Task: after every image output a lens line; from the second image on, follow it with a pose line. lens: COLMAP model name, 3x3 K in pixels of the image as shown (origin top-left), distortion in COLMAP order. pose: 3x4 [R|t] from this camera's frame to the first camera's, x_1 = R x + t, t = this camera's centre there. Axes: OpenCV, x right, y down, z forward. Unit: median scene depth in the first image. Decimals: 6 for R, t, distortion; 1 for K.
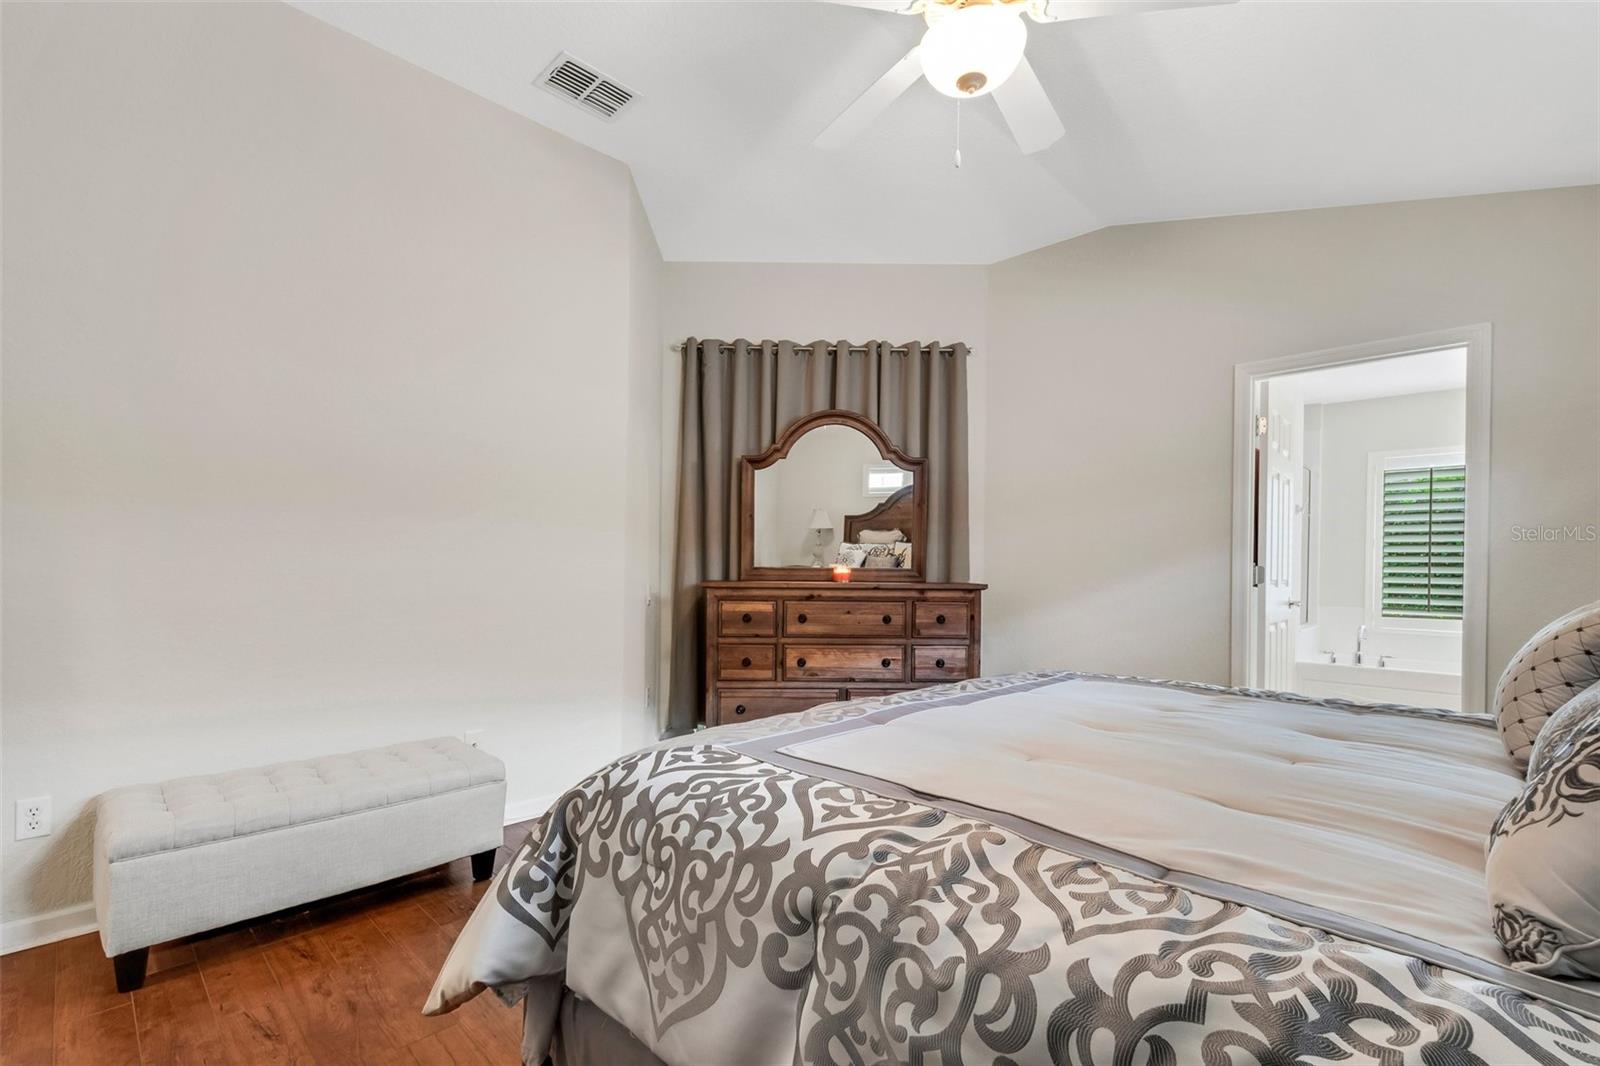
lens RADIAL K [[706.6, 0, 792.2], [0, 706.6, 574.6], [0, 0, 1]] dist [0.011339, -0.000693]
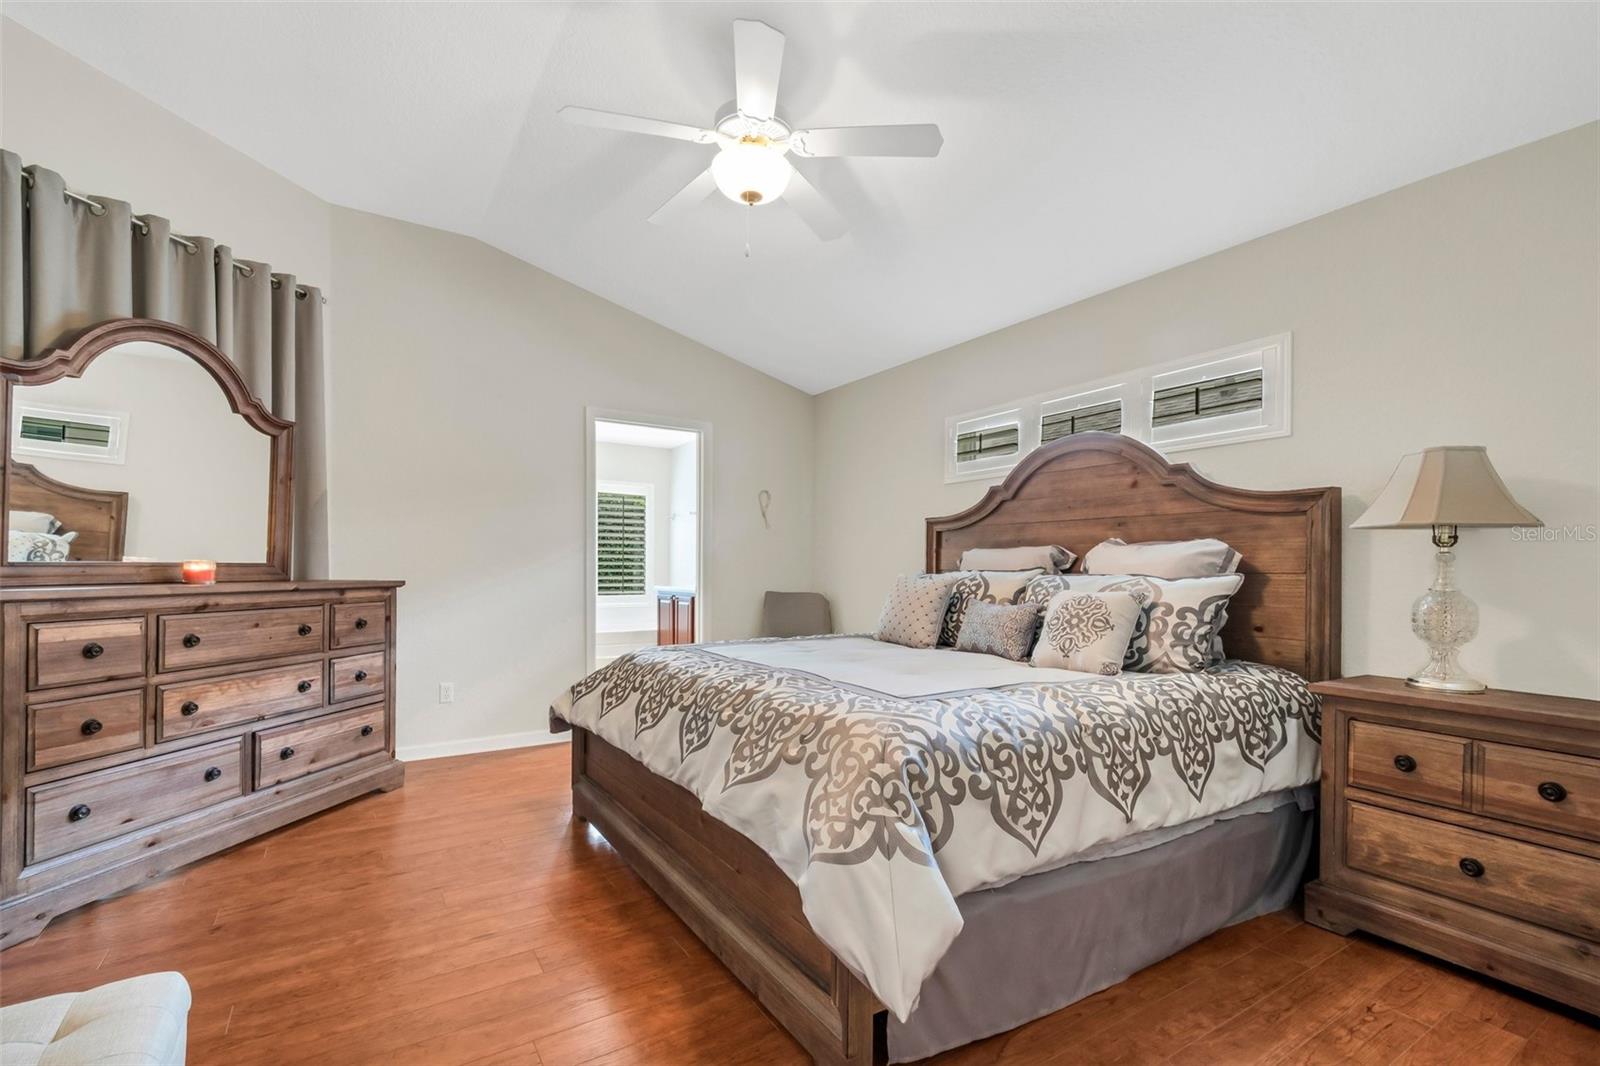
lens RADIAL K [[706.6, 0, 792.2], [0, 706.6, 574.6], [0, 0, 1]] dist [0.011339, -0.000693]
pose [[0.226124, -0.020027, 0.973893, -0.497783], [0.004563, 0.999799, 0.019501, -0.009445], [-0.974088, 0.000034, 0.226170, 0.307260]]
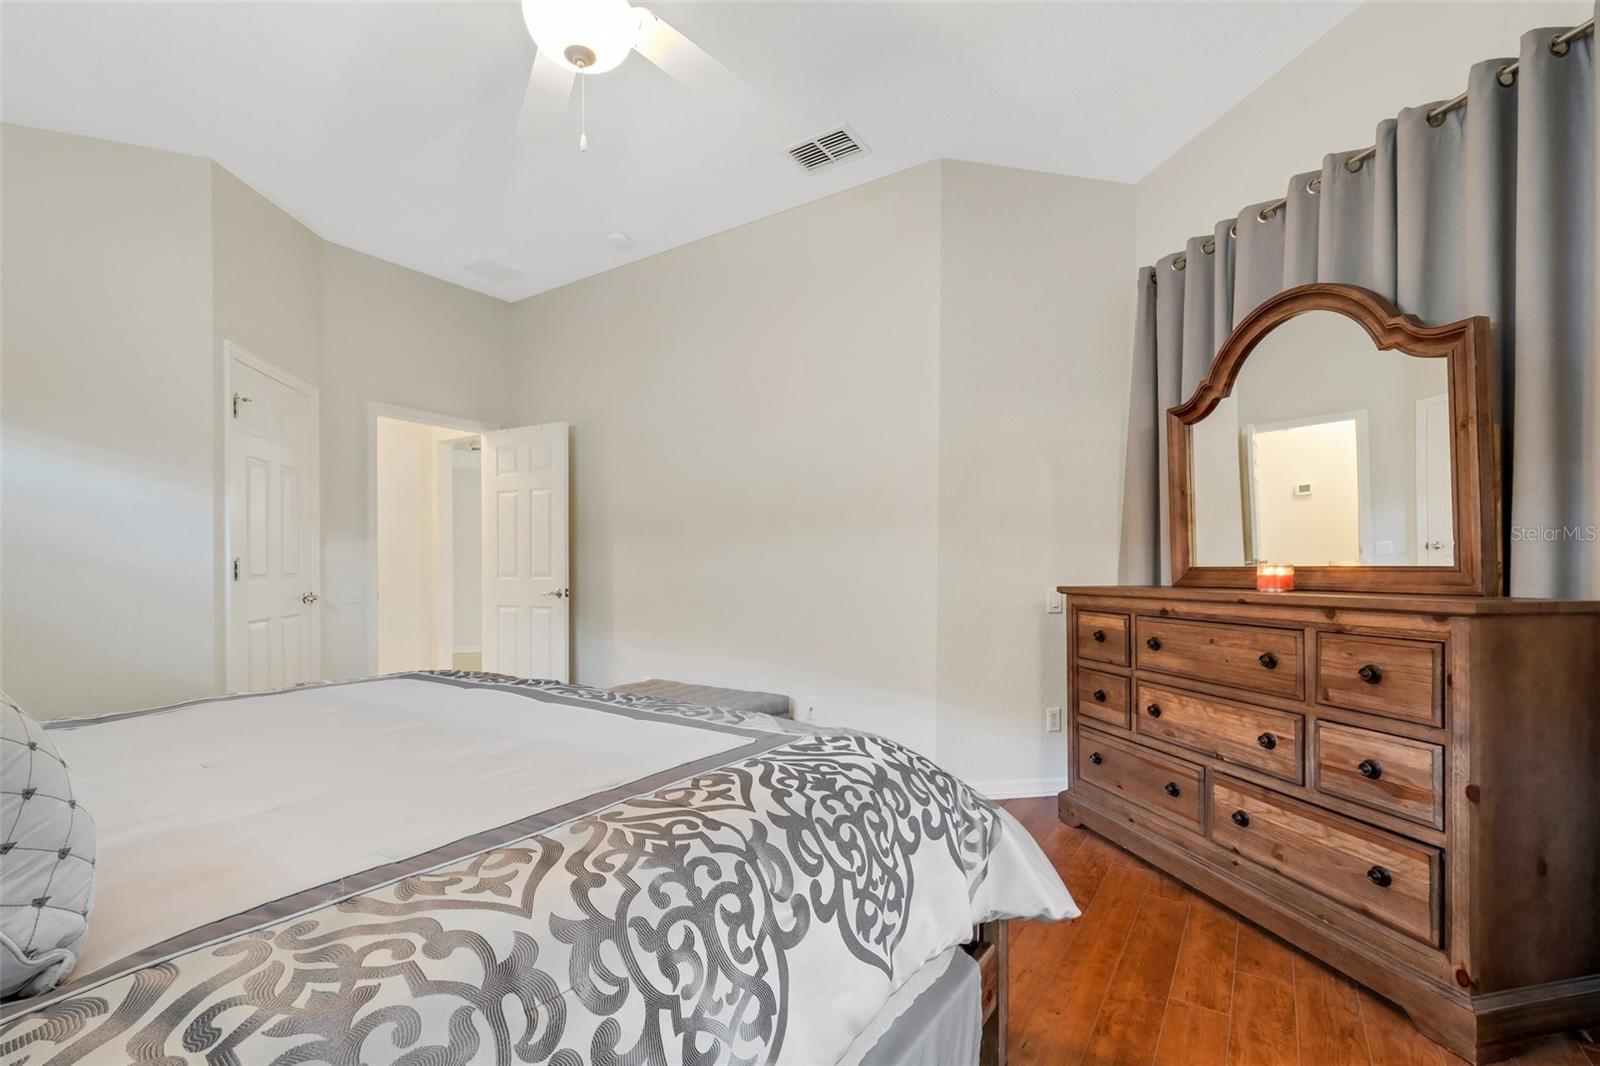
lens RADIAL K [[706.6, 0, 792.2], [0, 706.6, 574.6], [0, 0, 1]] dist [0.011339, -0.000693]
pose [[0.185332, -0.002491, -0.982673, 0.600328], [-0.004670, 0.999983, -0.003416, 0.000889], [0.982665, 0.005222, 0.185317, 0.540642]]
